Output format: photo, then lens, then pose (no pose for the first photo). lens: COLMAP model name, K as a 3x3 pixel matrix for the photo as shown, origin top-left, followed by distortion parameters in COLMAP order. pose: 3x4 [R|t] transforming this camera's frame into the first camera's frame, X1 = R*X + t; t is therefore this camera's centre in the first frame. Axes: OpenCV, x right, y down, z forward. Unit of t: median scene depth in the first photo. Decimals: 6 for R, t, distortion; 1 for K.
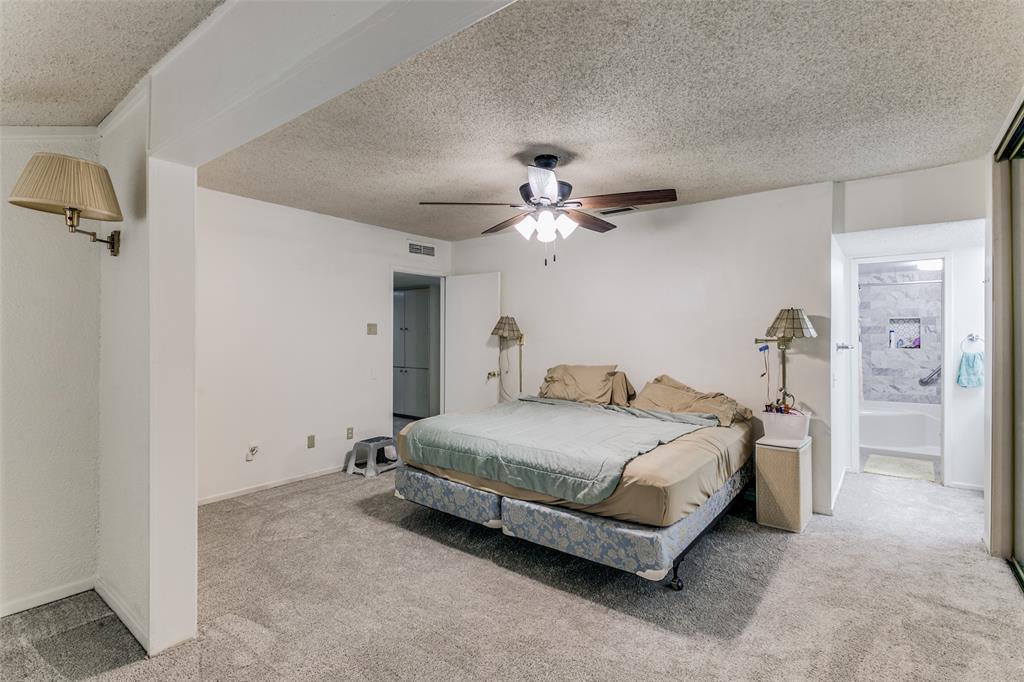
lens RADIAL K [[486.3, 0, 515.5], [0, 486.3, 333.5], [0, 0, 1]] dist [0.005580, -0.001550]
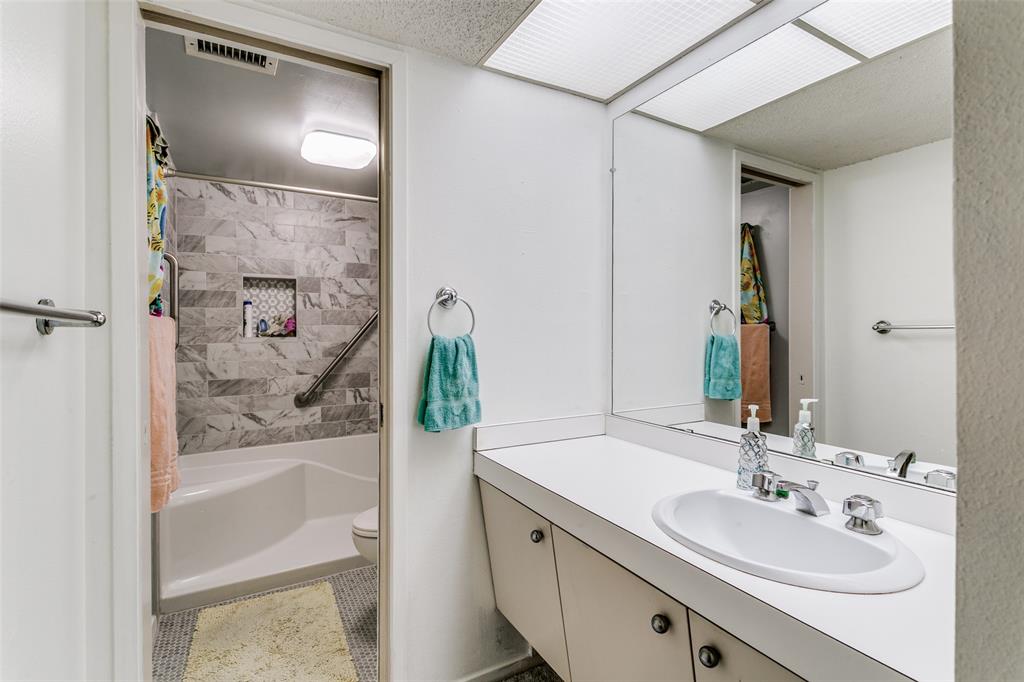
lens RADIAL K [[486.3, 0, 515.5], [0, 486.3, 333.5], [0, 0, 1]] dist [0.005580, -0.001550]
pose [[0.387395, -0.003446, 0.921907, 0.433017], [-0.000147, 0.999993, 0.003799, 0.024881], [-0.921914, -0.001607, 0.387392, 0.572753]]
